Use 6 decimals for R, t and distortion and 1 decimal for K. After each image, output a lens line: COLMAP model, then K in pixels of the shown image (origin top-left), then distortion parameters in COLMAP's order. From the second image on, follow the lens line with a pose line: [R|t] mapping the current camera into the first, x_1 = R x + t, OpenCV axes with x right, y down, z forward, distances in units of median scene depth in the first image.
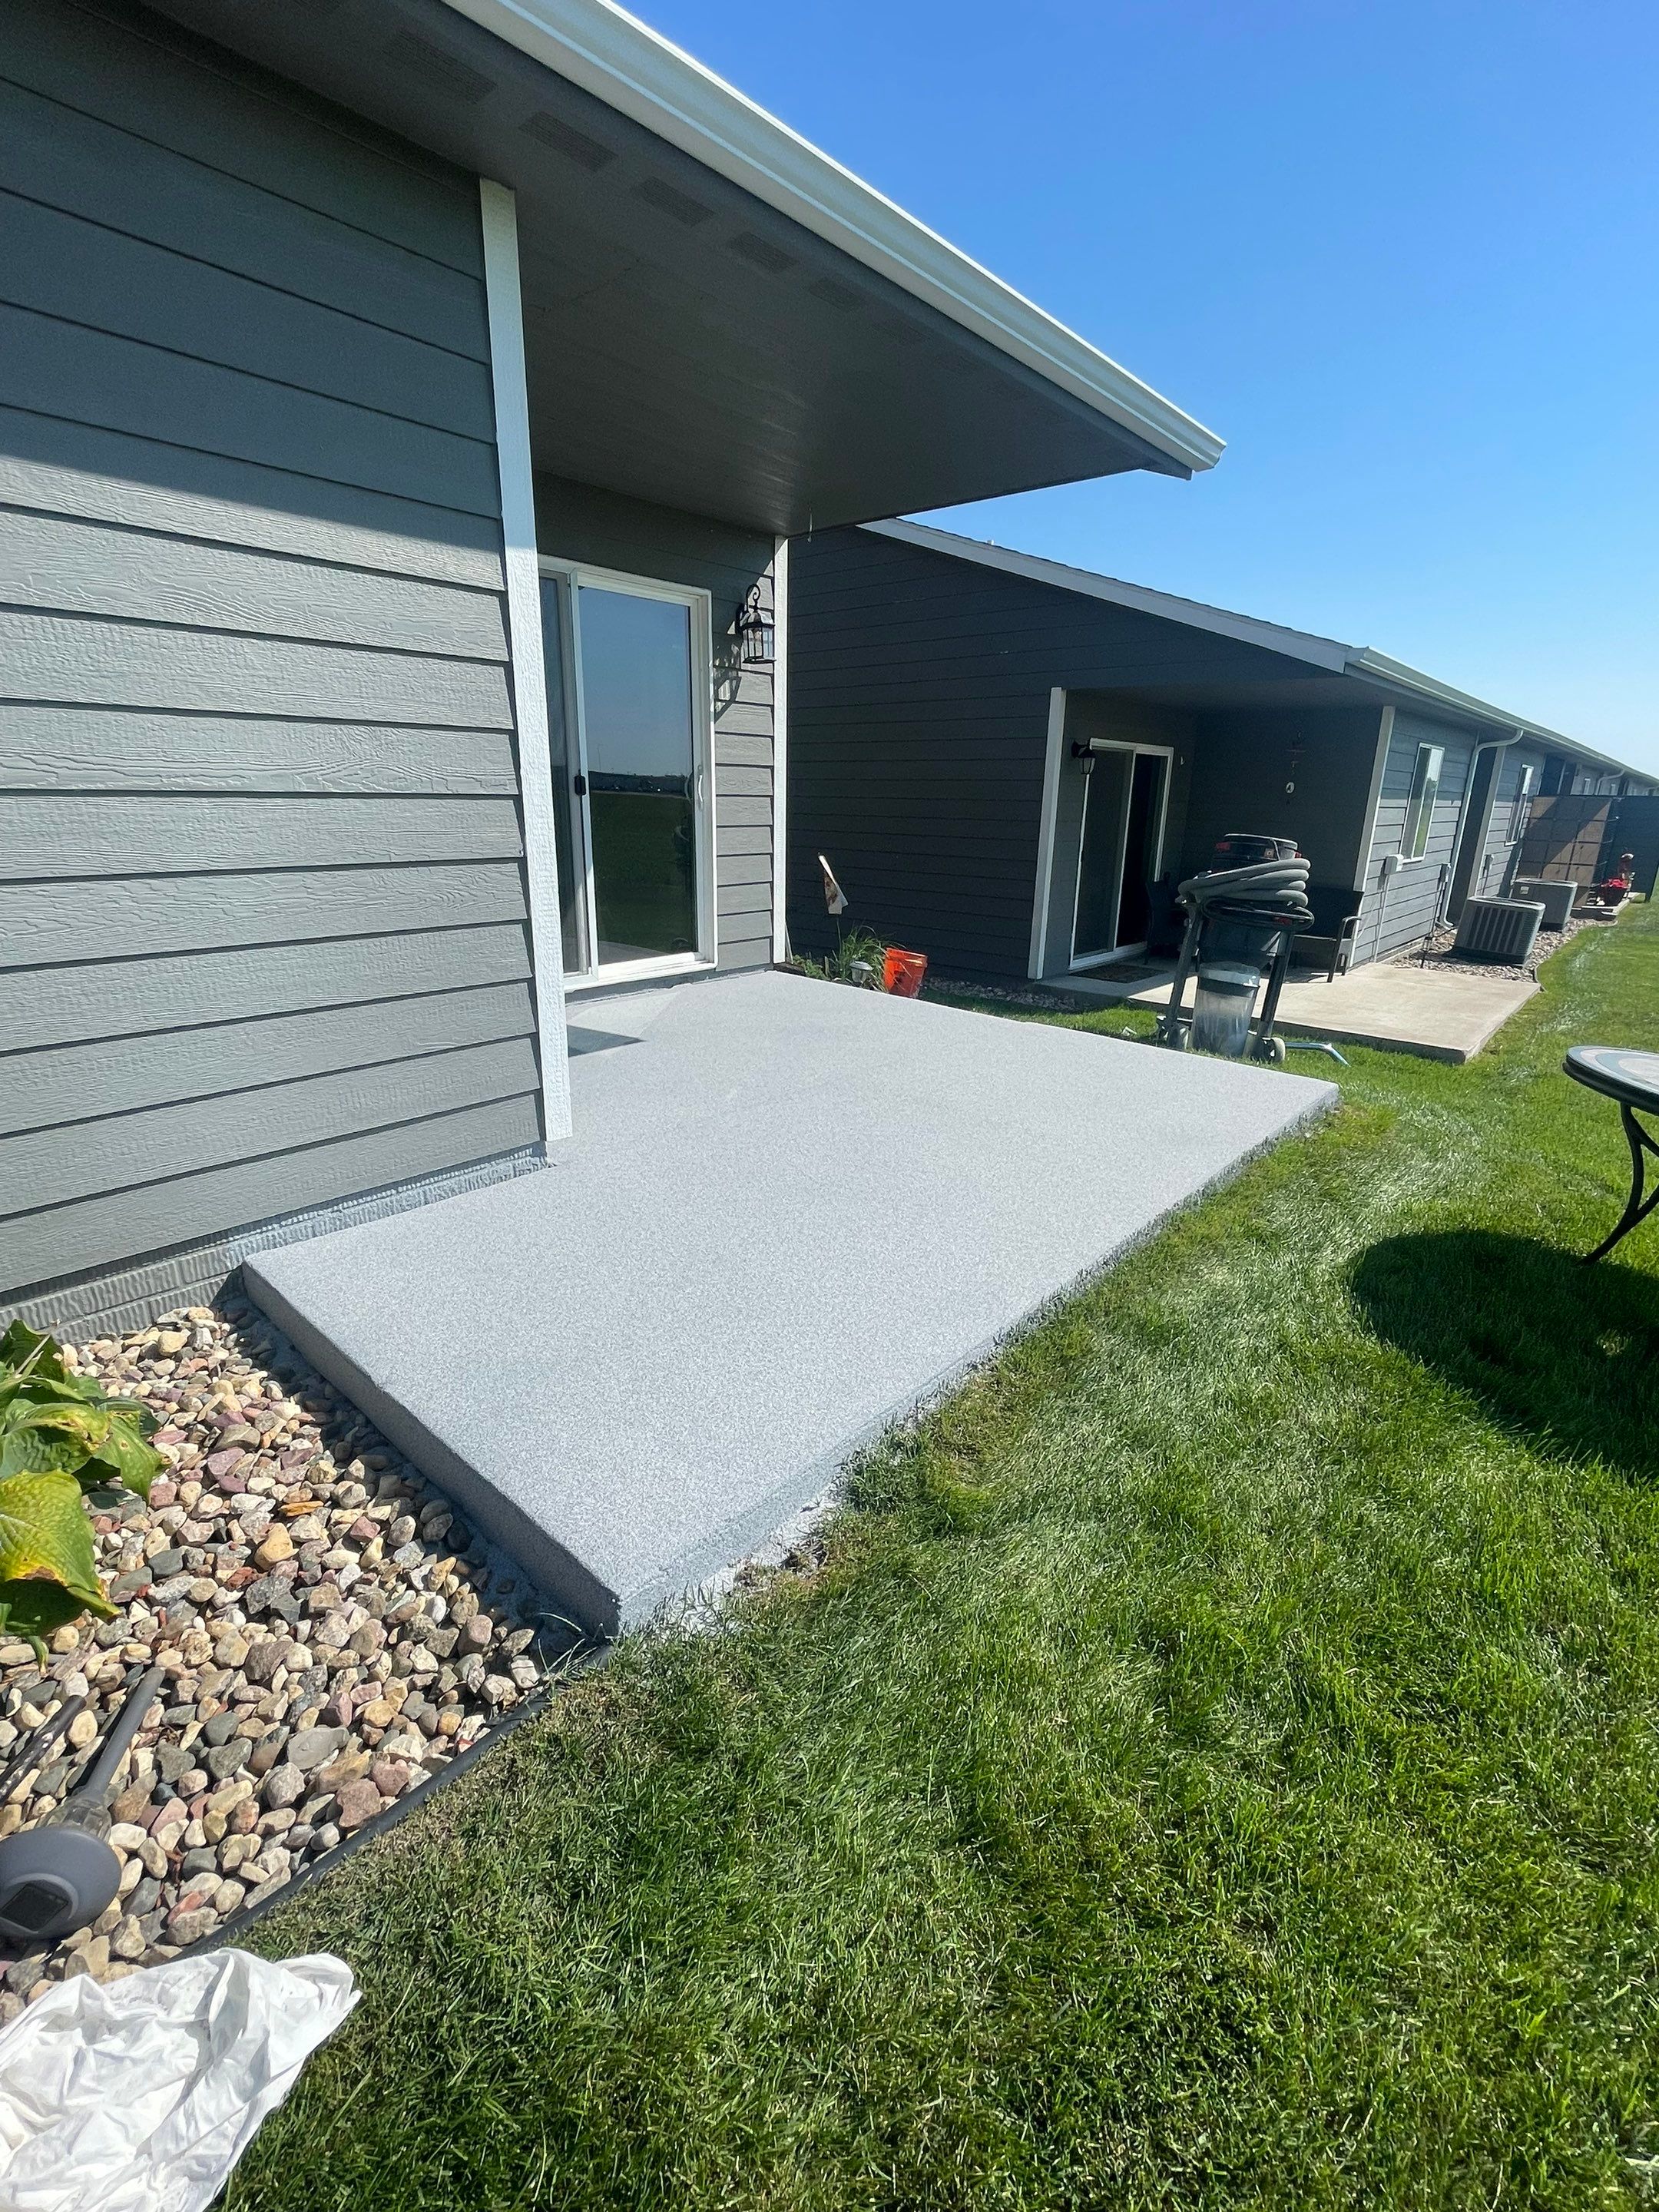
lens RADIAL K [[989.7, 0, 829.8], [0, 989.7, 1099.6], [0, 0, 1]] dist [-0.001506, -0.000182]
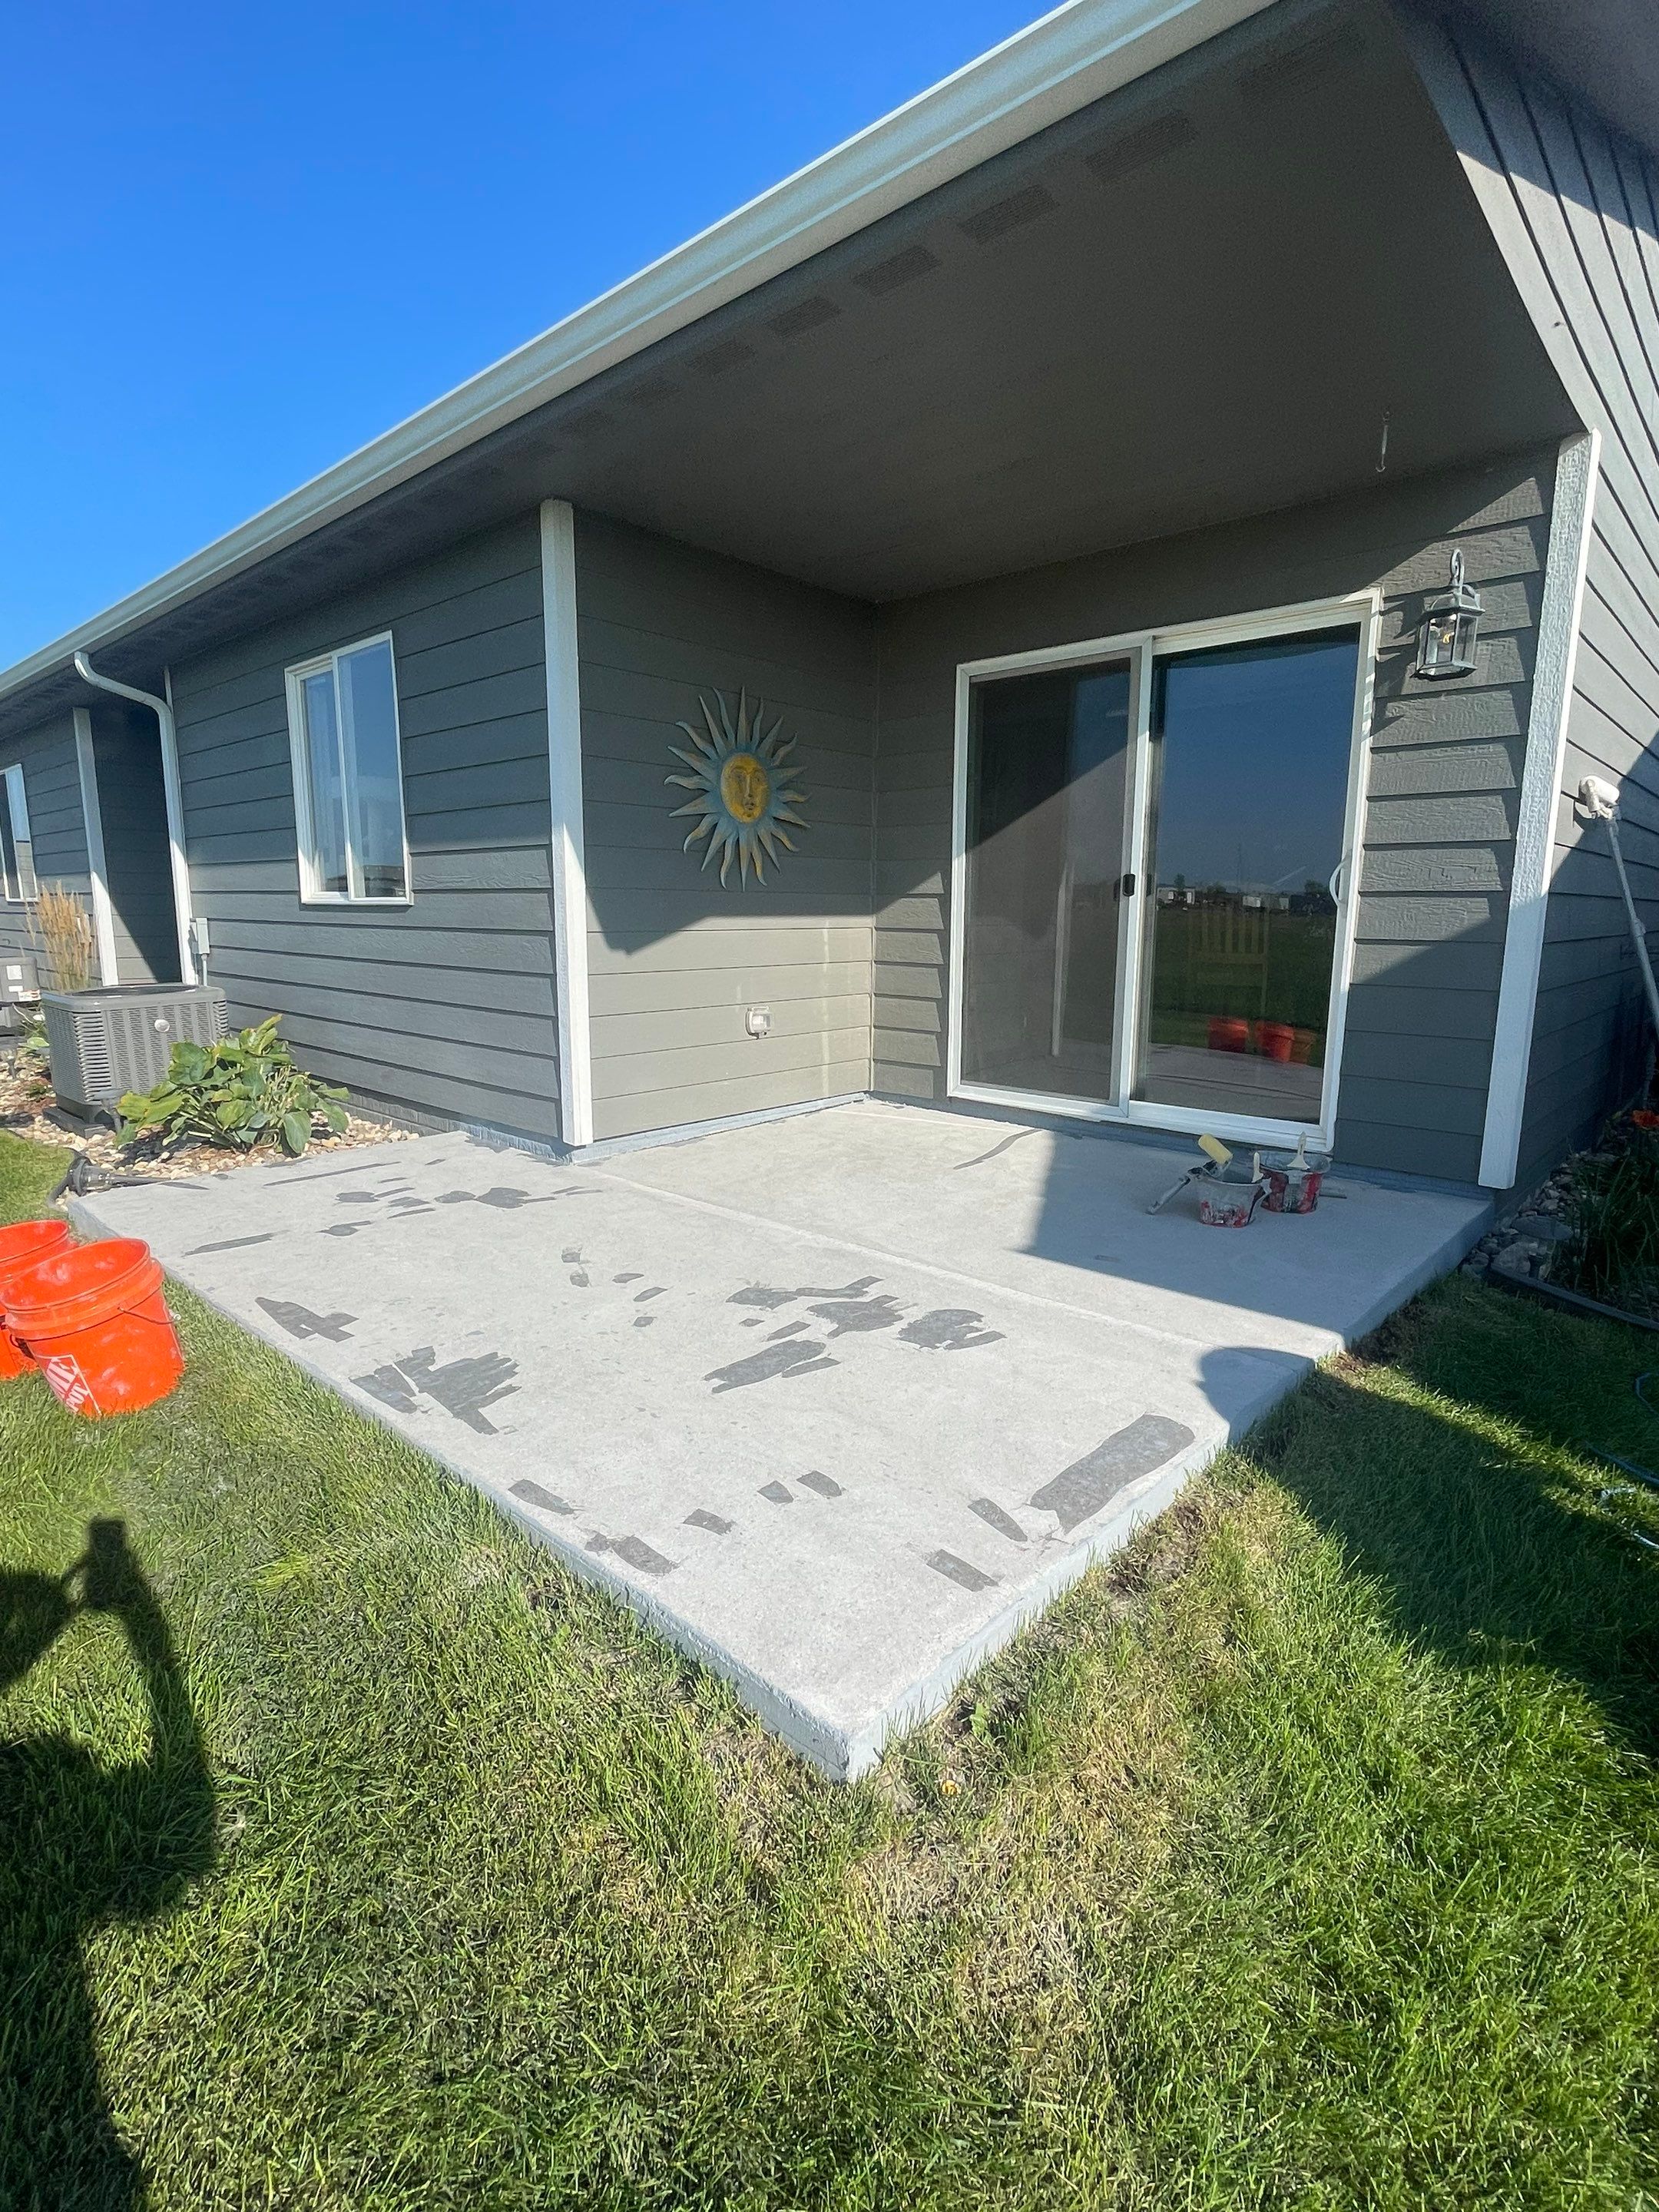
lens RADIAL K [[1075.9, 0, 827.4], [0, 1075.9, 1098.5], [0, 0, 1]] dist [-0.001426, -0.000537]
pose [[-0.025091, 0.160979, -0.986639, 1.392776], [-0.301206, 0.939868, 0.161008, -0.436640], [0.953229, 0.301221, 0.024906, 1.589499]]
